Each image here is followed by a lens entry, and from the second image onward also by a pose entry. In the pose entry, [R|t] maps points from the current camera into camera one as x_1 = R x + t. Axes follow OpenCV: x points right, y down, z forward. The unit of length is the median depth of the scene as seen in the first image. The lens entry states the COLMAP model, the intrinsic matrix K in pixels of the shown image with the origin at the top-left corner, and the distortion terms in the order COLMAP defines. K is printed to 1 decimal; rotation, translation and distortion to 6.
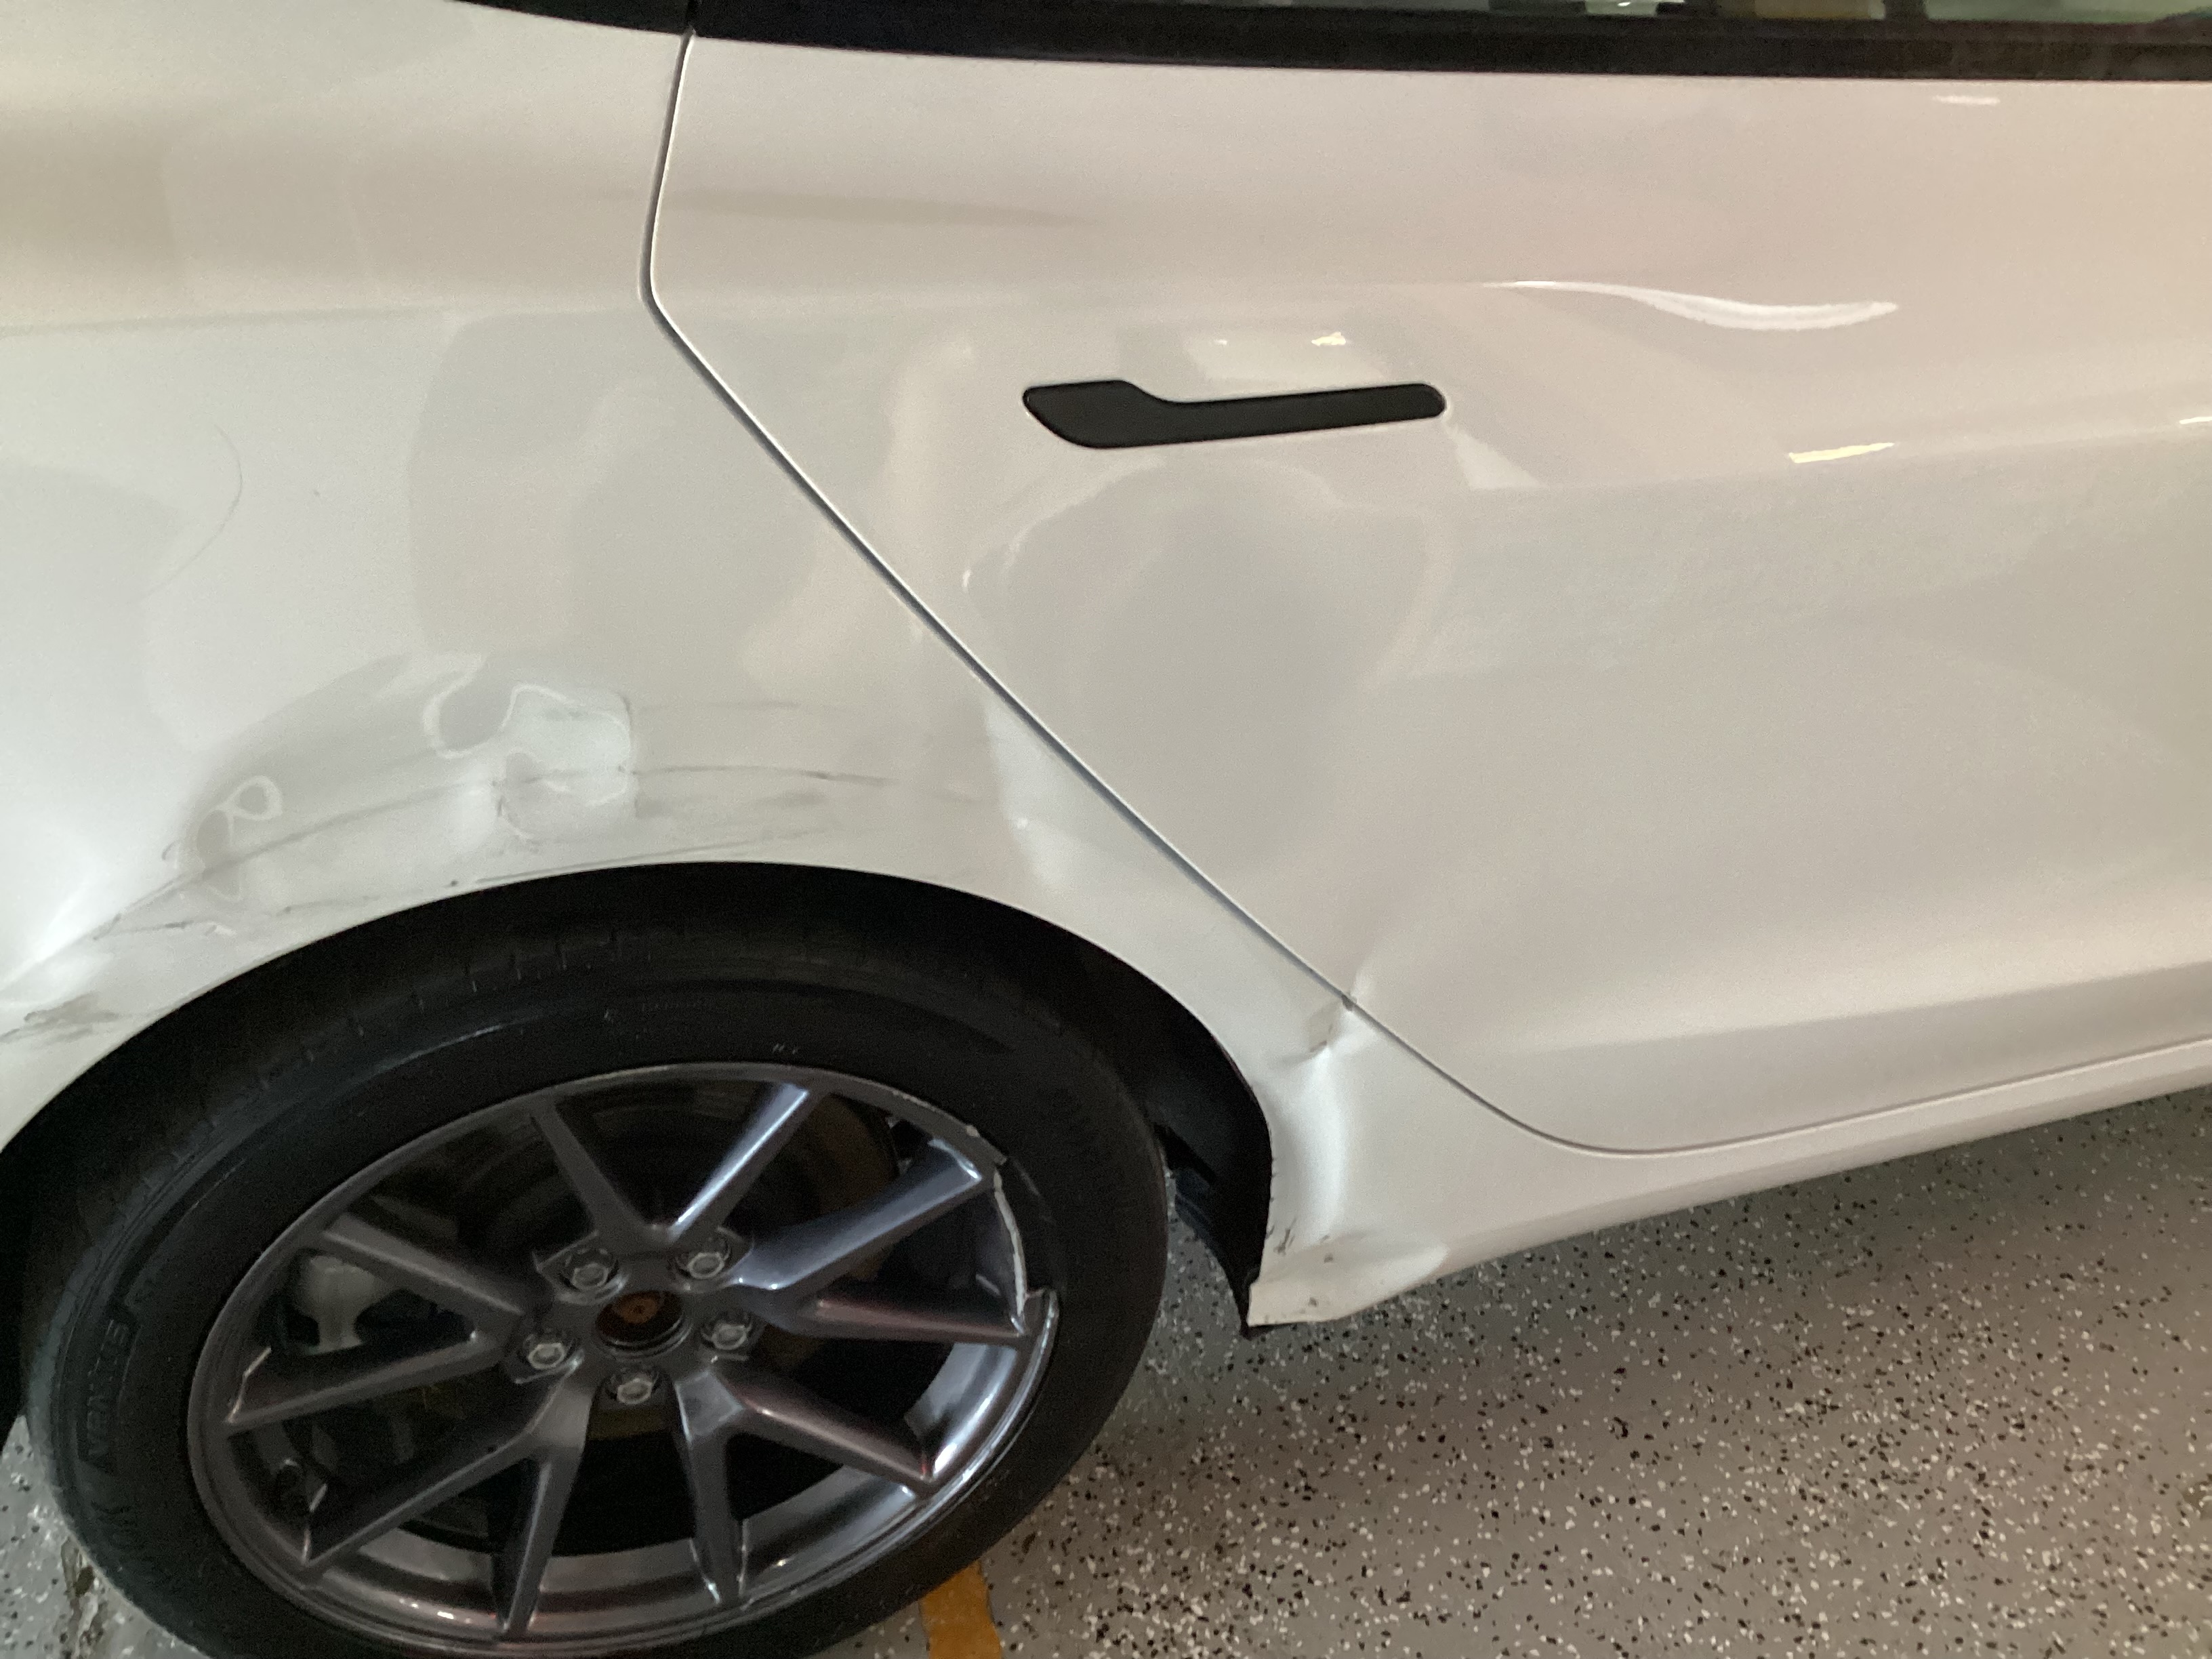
lens RADIAL K [[1996.6, 0, 1083.0], [0, 1996.6, 784.1], [0, 0, 1]] dist [0.113547, -0.217593]
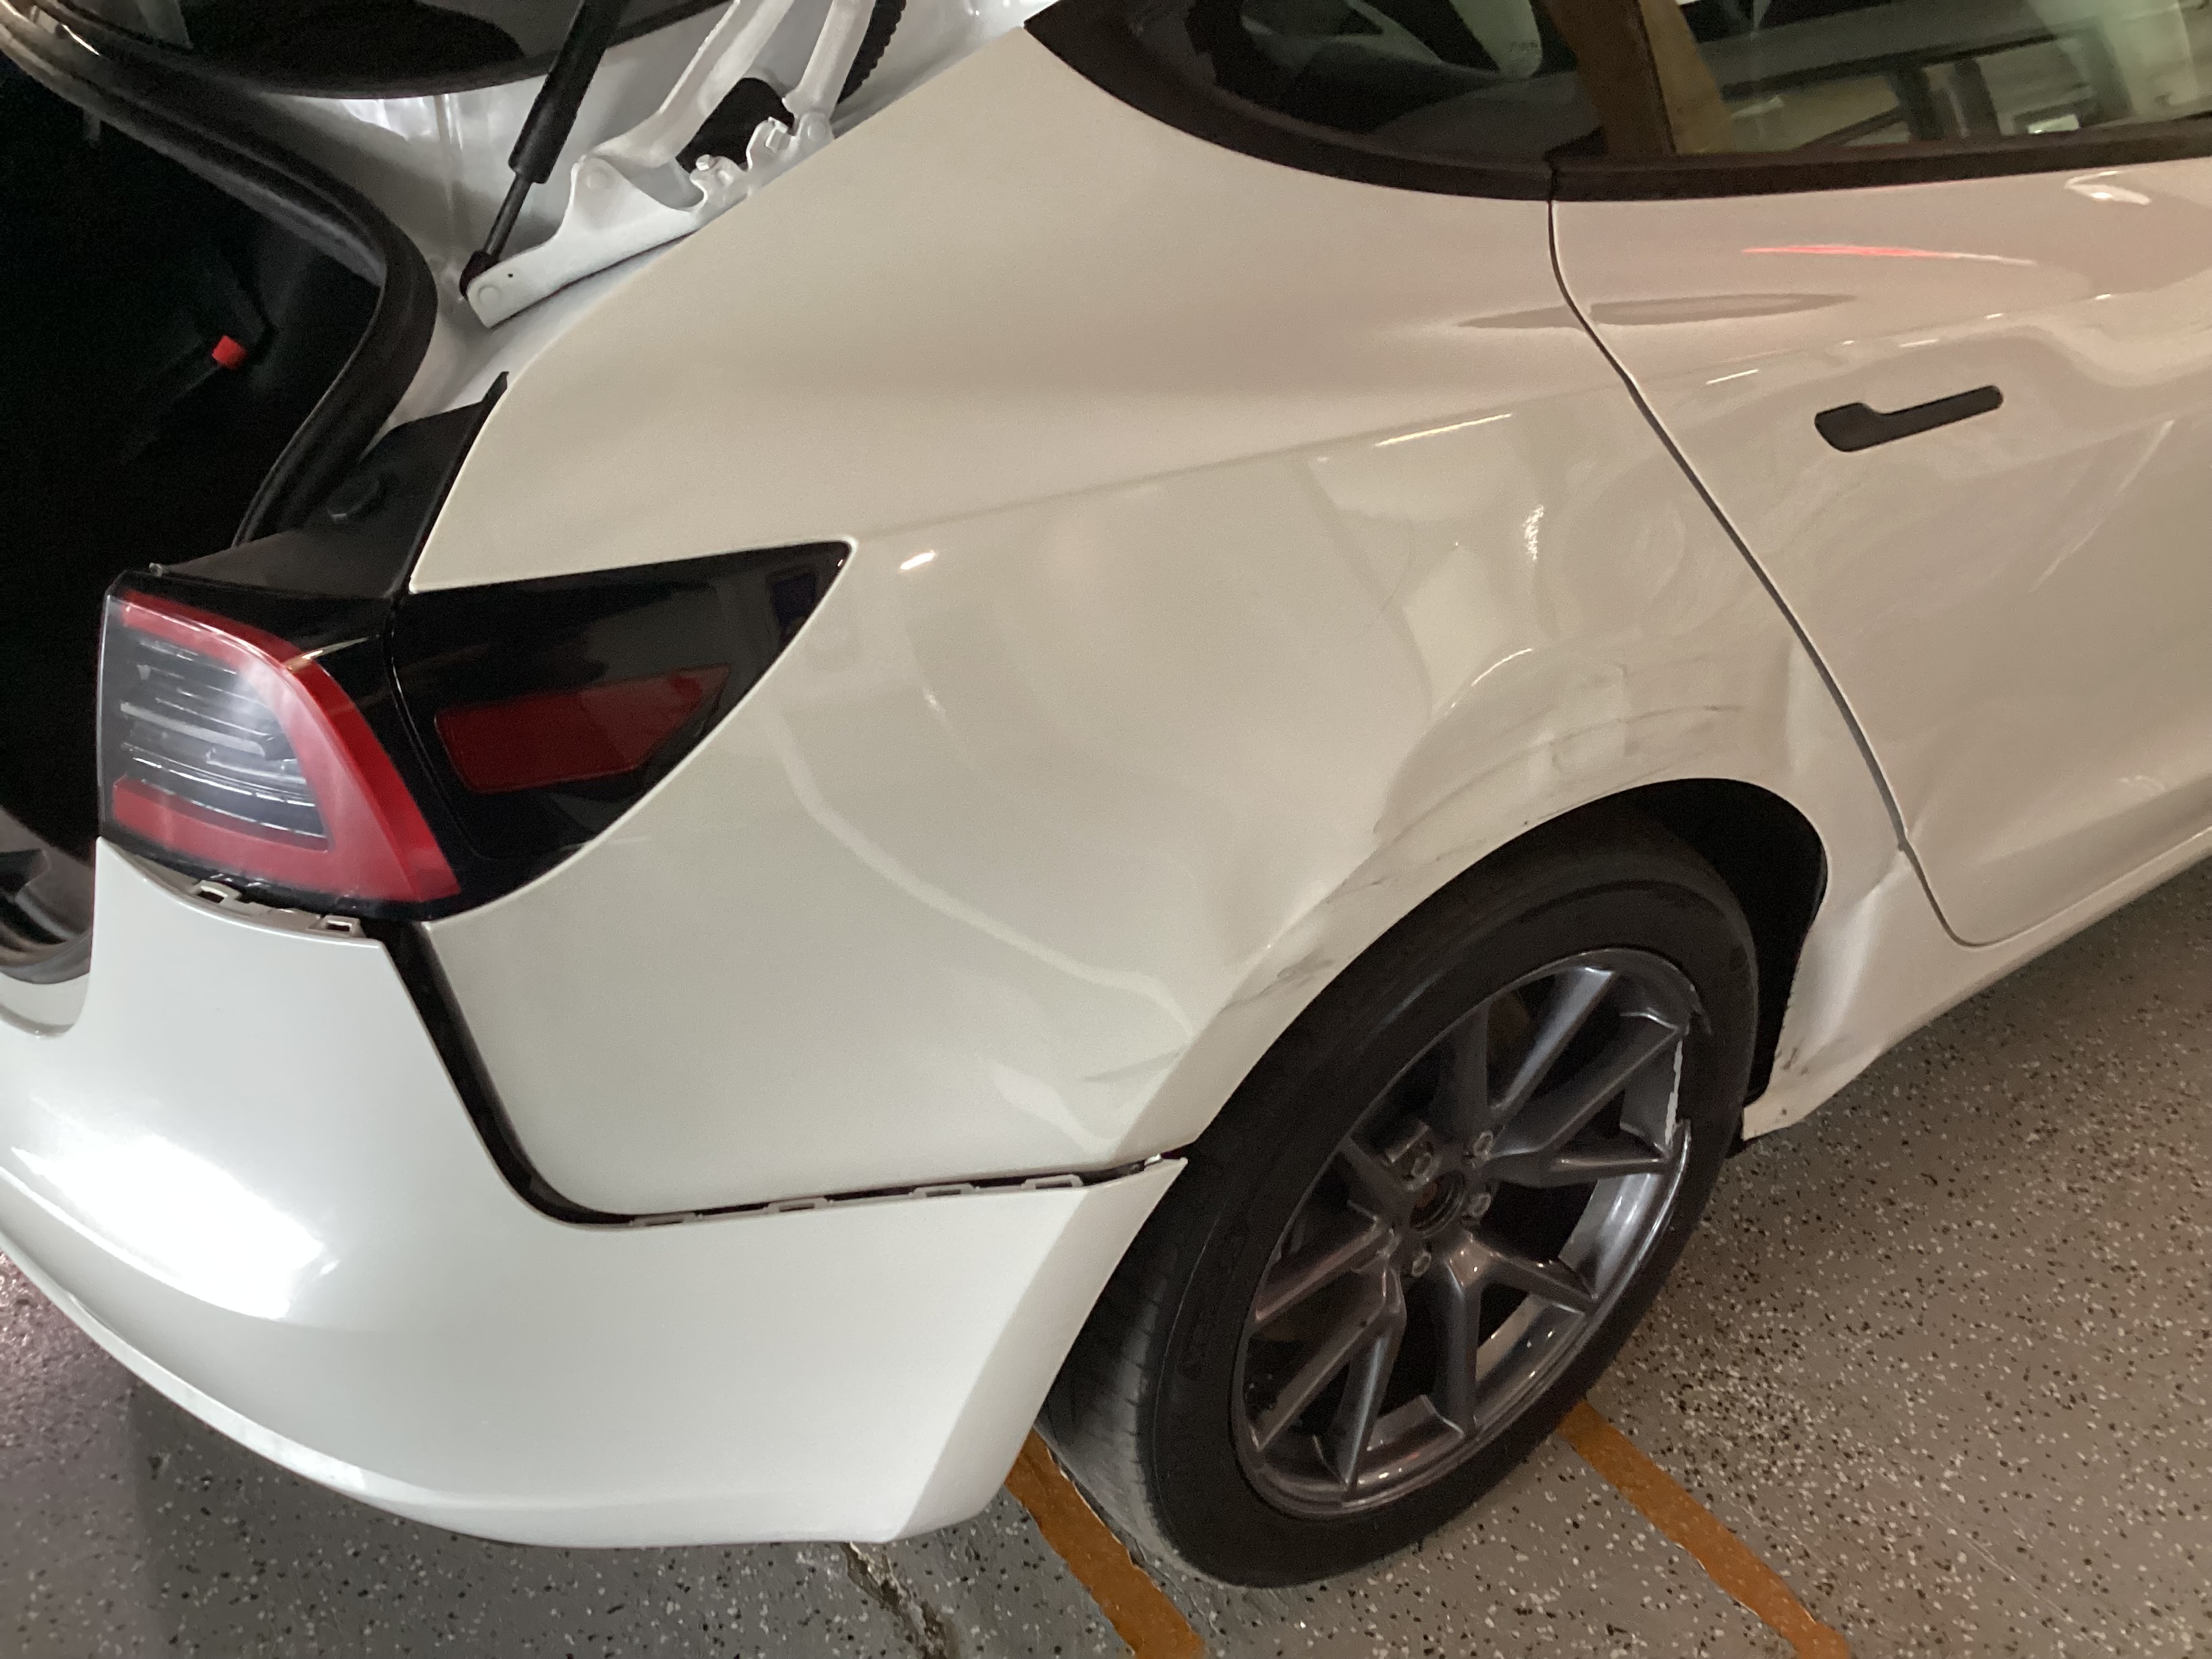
lens RADIAL K [[2012.7, 0, 1088.5], [0, 2012.7, 784.0], [0, 0, 1]] dist [0.059821, -0.100138]
pose [[0.944525, -0.165958, 0.283428, -0.591000], [0.181852, 0.982852, -0.030526, 0.006832], [-0.273502, 0.080375, 0.958508, -0.136289]]
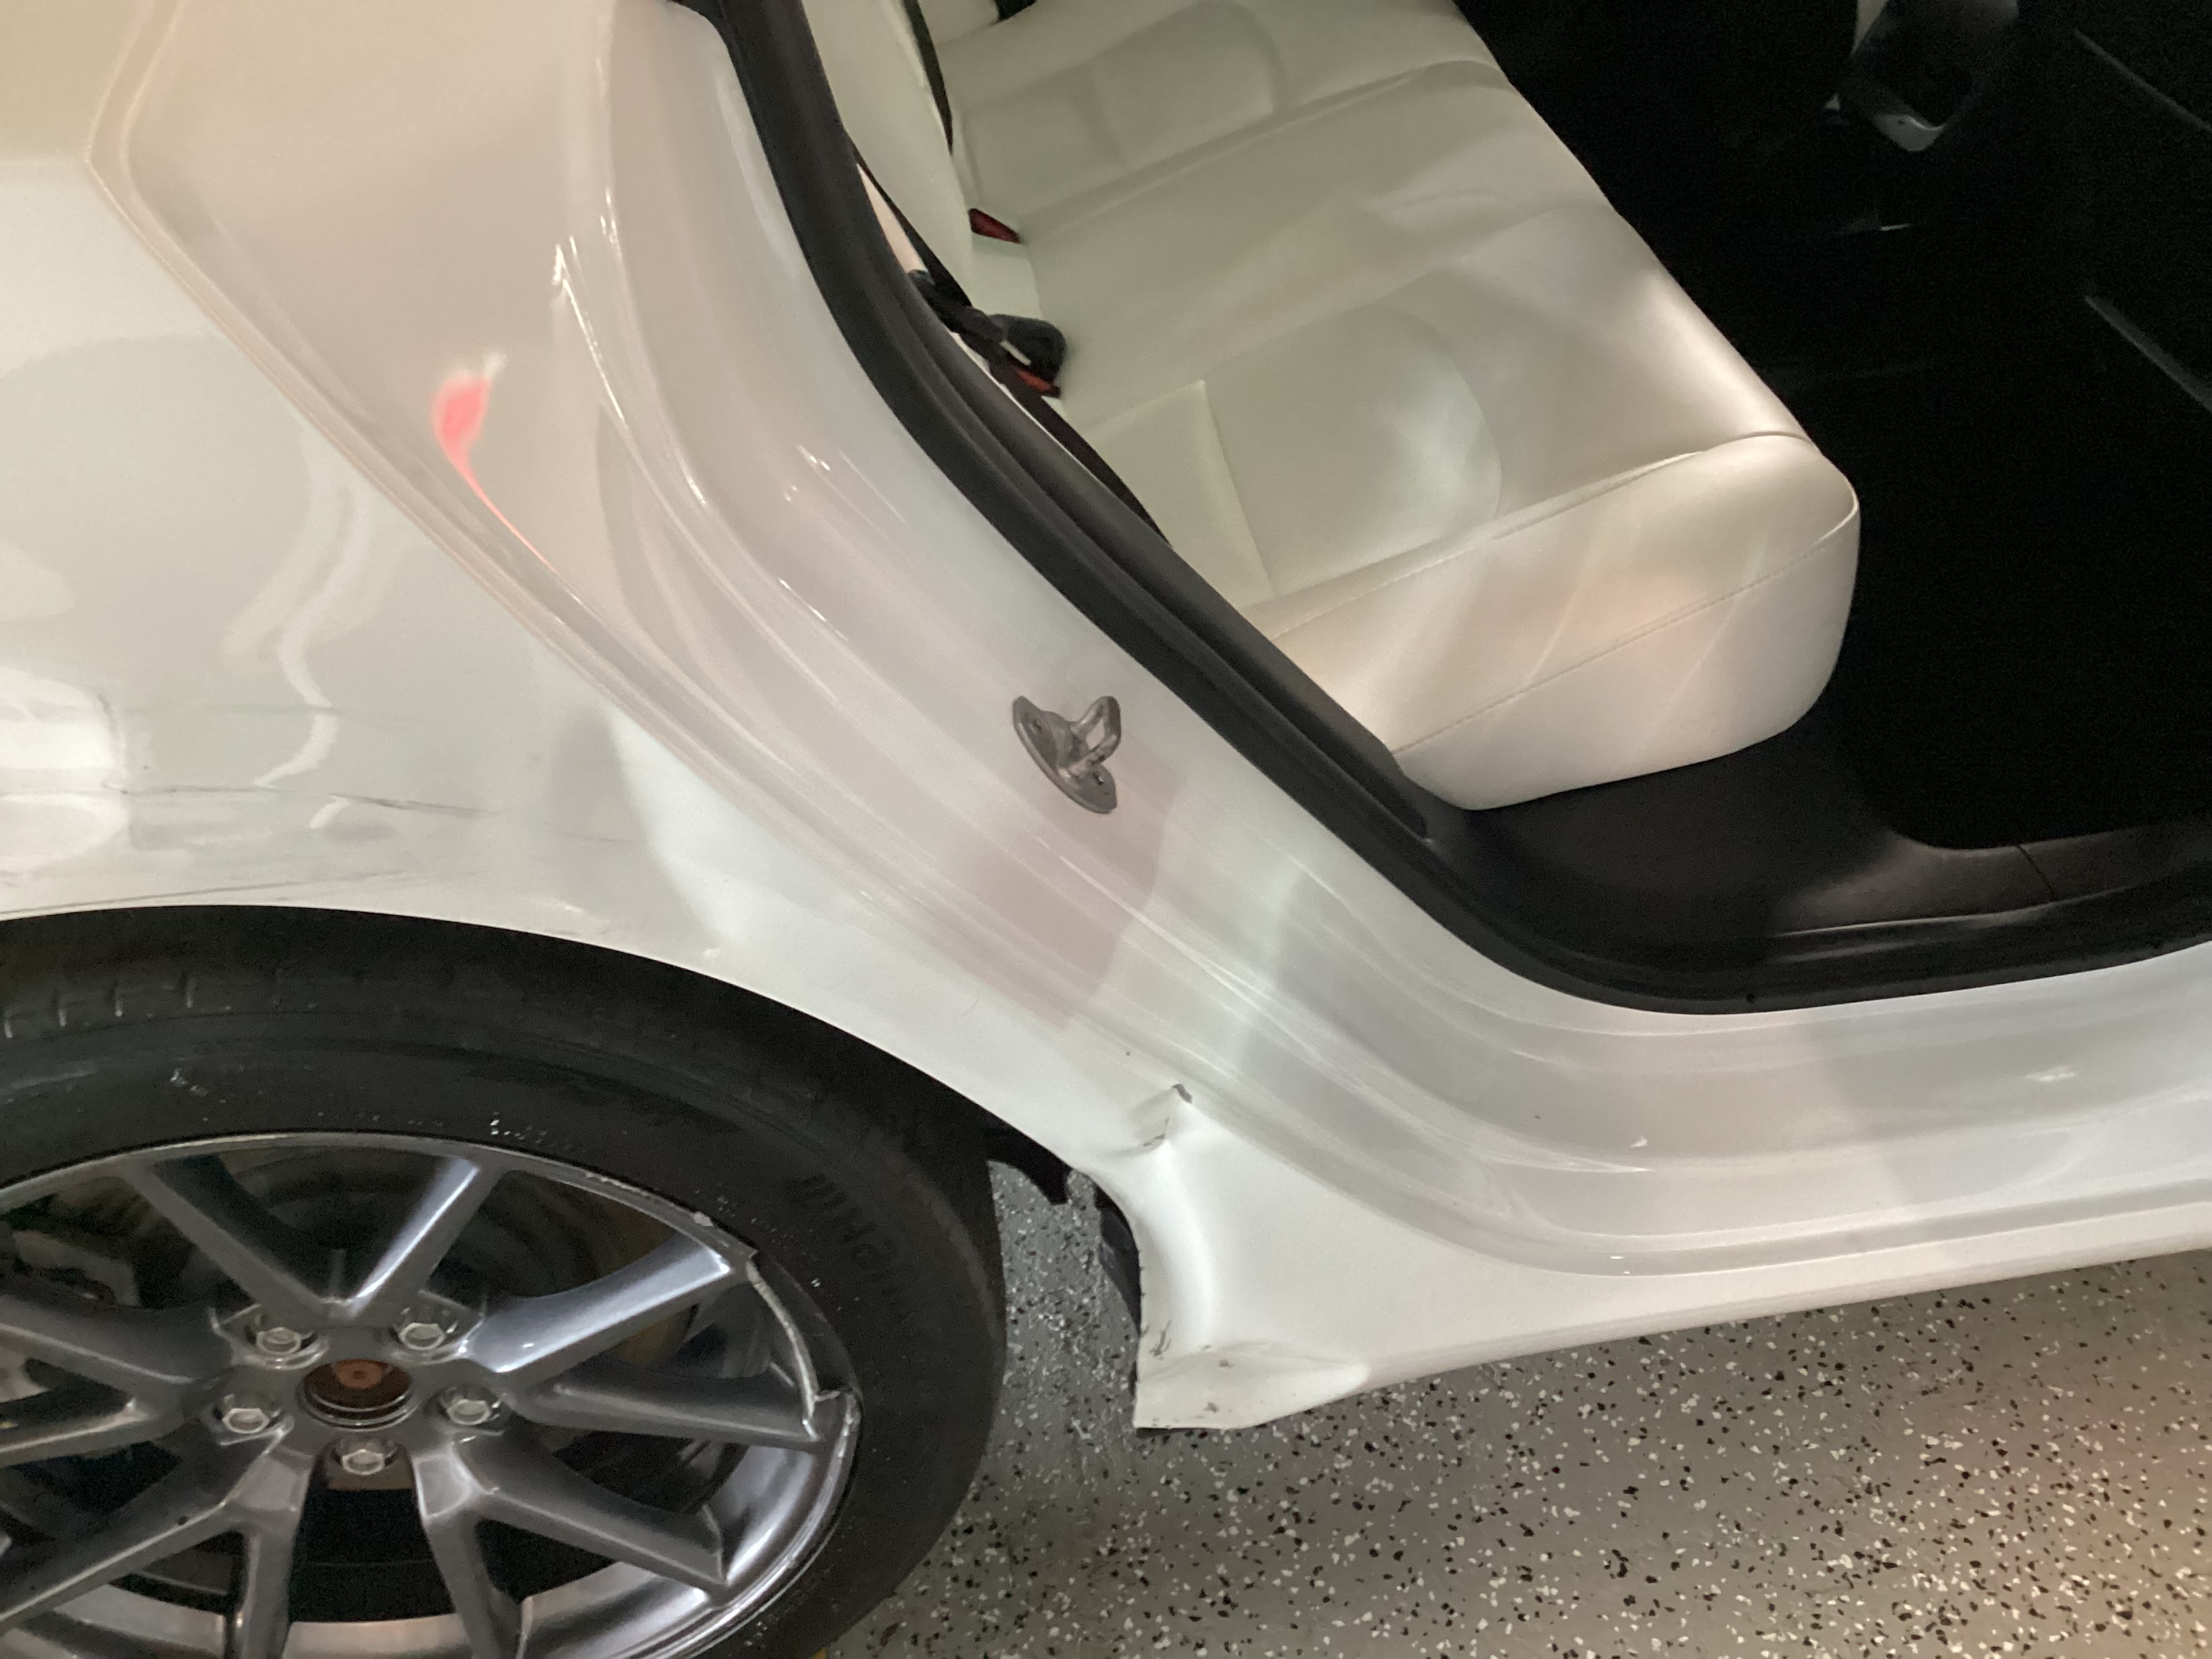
lens RADIAL K [[2012.7, 0, 1088.5], [0, 2012.7, 784.0], [0, 0, 1]] dist [0.059821, -0.100138]
pose [[0.989722, 0.055584, -0.131759, 0.145586], [-0.046437, 0.996358, 0.071510, -0.048985], [0.135254, -0.064656, 0.988699, 0.175413]]
